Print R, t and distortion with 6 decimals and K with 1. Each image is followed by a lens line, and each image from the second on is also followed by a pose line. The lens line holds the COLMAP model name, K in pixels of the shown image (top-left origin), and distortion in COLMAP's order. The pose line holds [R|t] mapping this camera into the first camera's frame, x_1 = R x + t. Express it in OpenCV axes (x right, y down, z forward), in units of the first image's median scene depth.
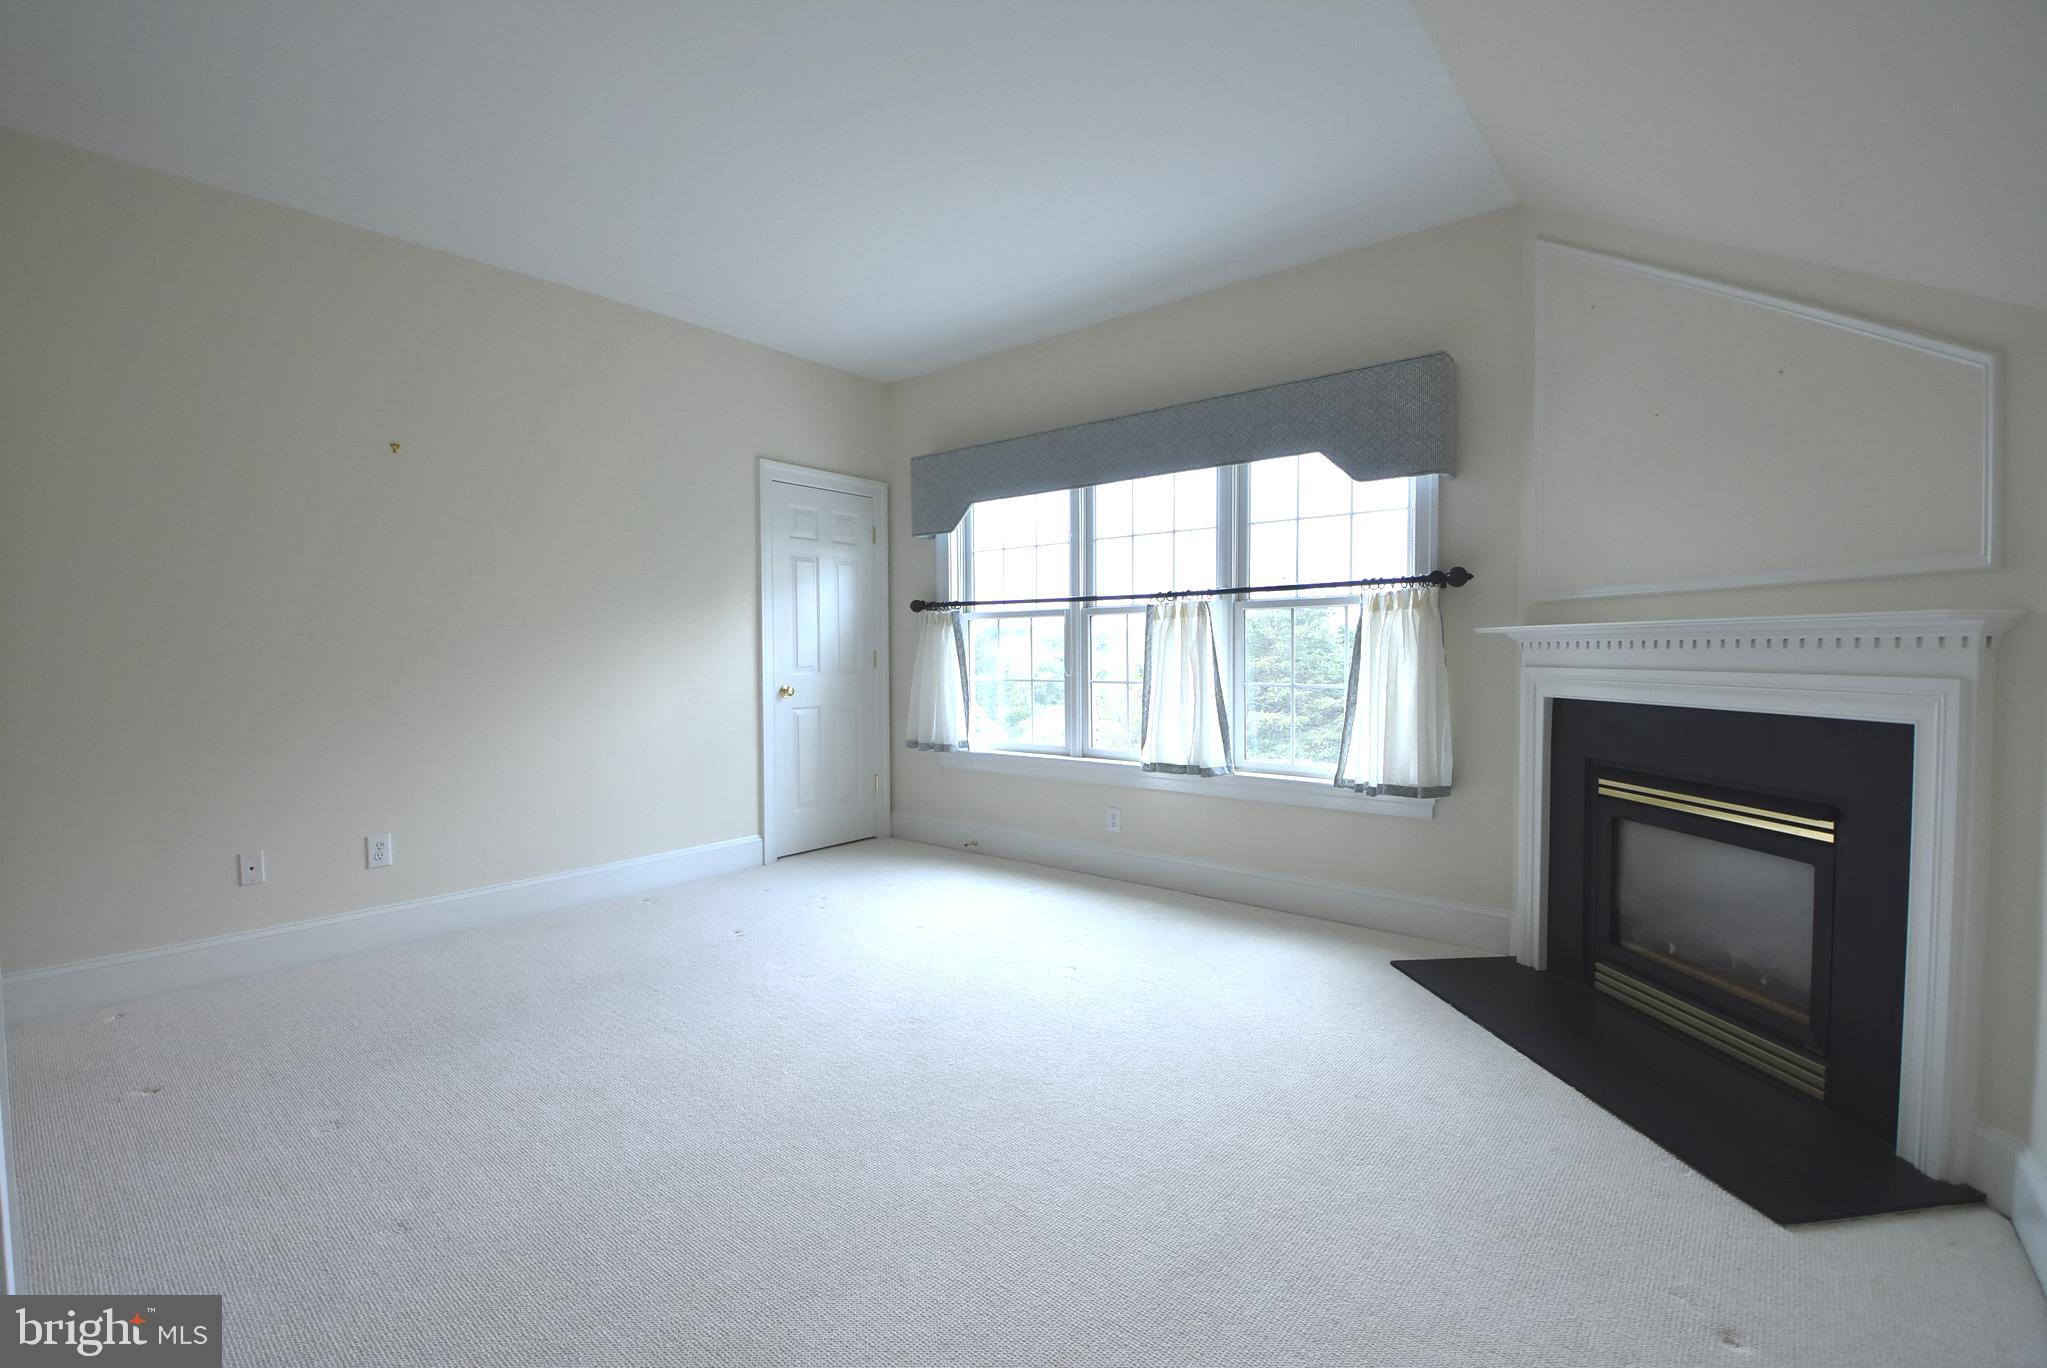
lens RADIAL K [[903.7, 0, 1031.8], [0, 903.7, 685.5], [0, 0, 1]] dist [-0.005154, -0.012632]
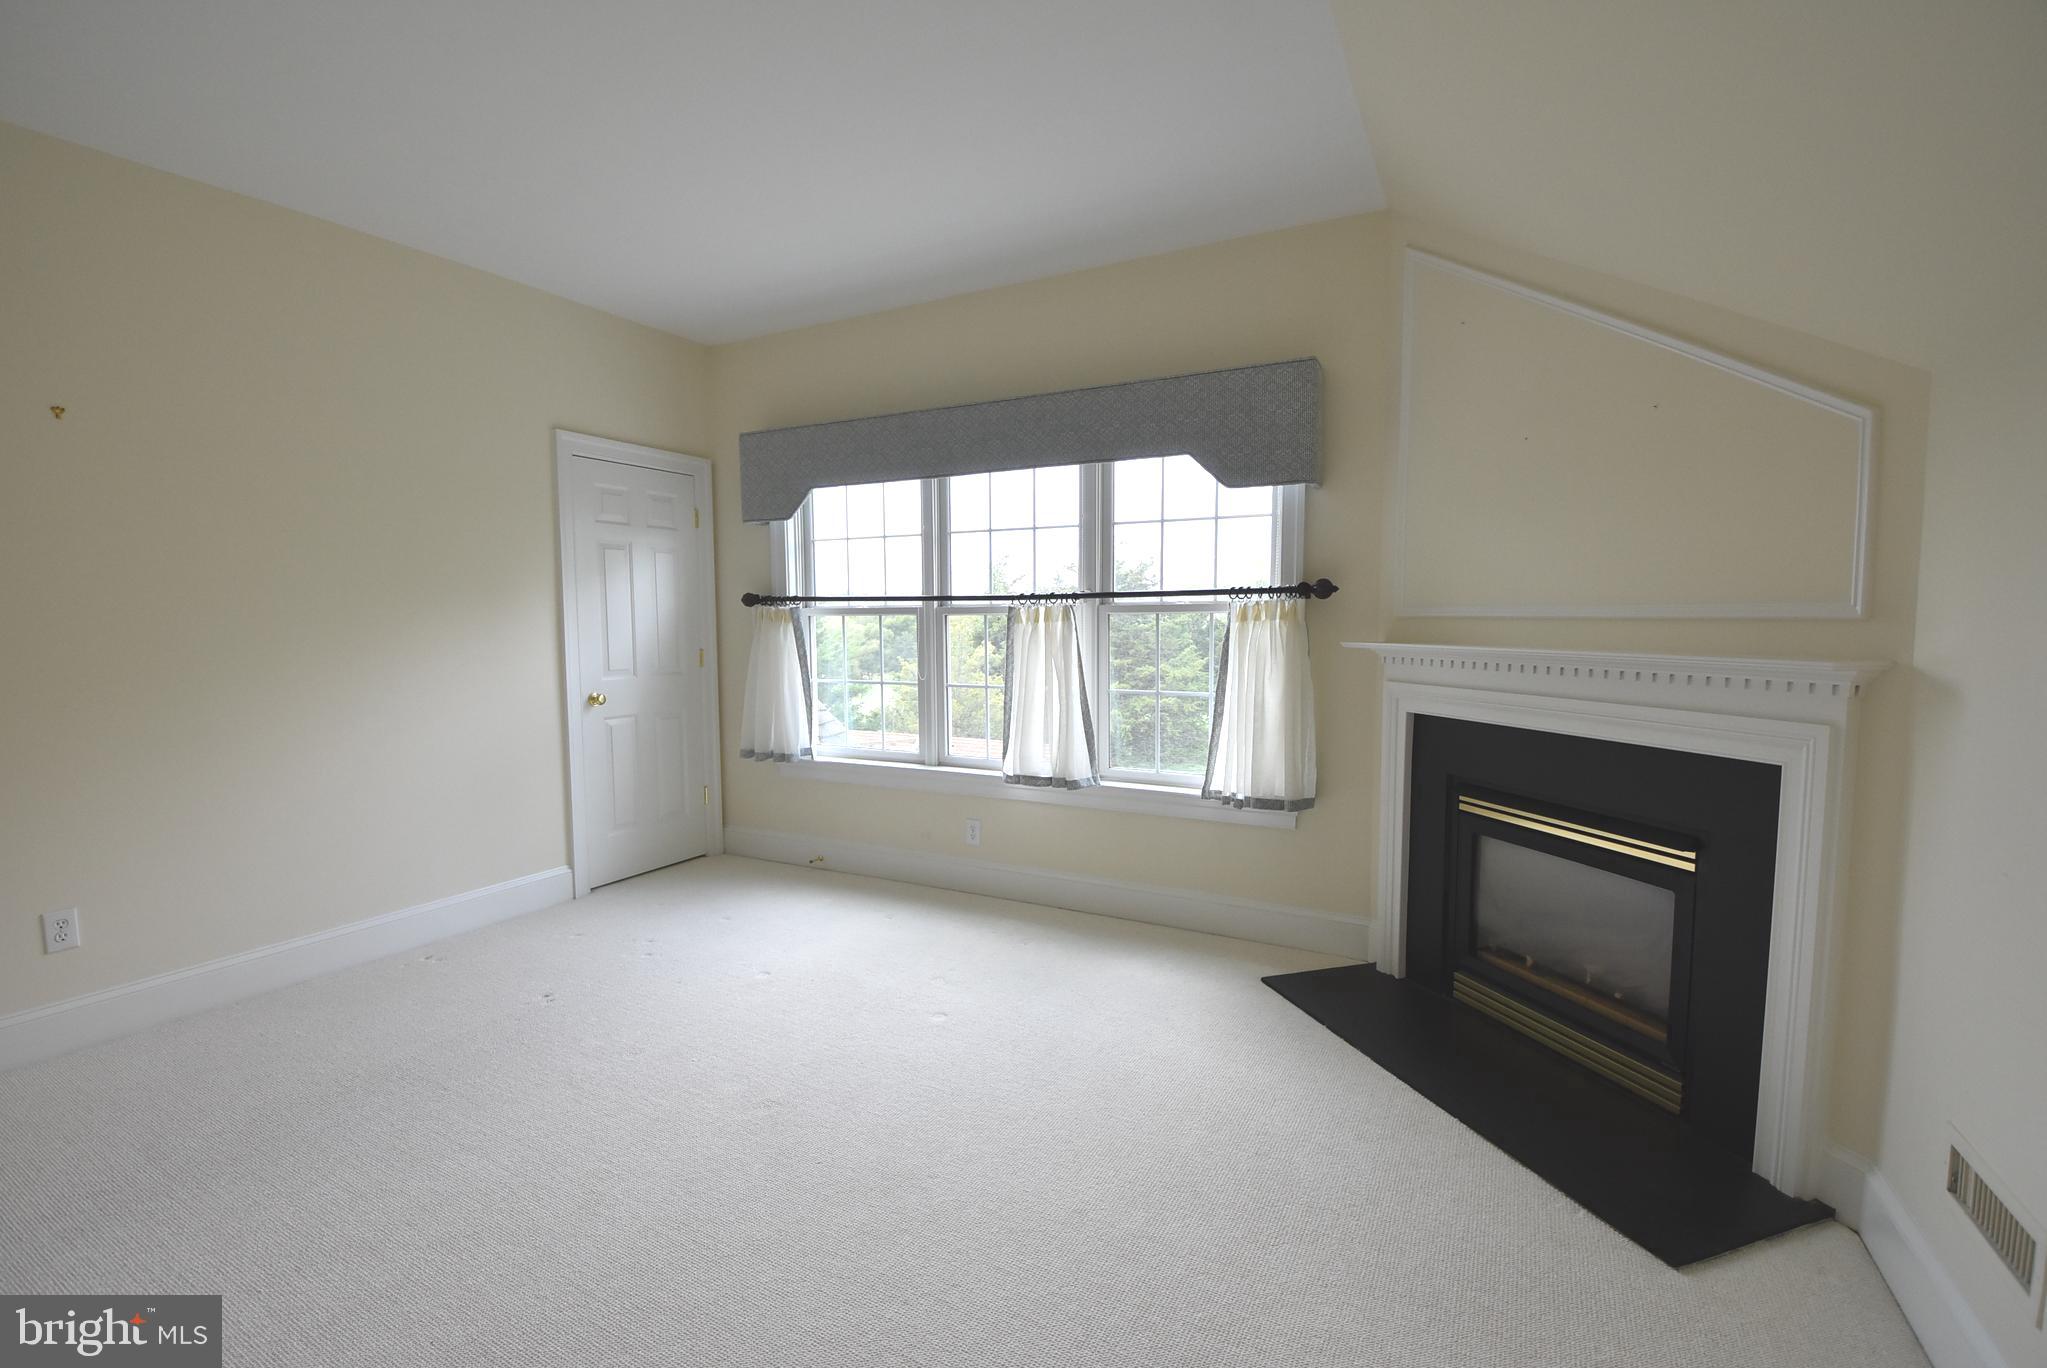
lens RADIAL K [[903.7, 0, 1038.5], [0, 903.7, 697.1], [0, 0, 1]] dist [-0.005154, -0.012632]
pose [[0.980766, -0.014111, 0.194675, -0.031818], [0.005140, 0.998904, 0.046513, -0.050511], [-0.195118, -0.044618, 0.979764, 0.085547]]
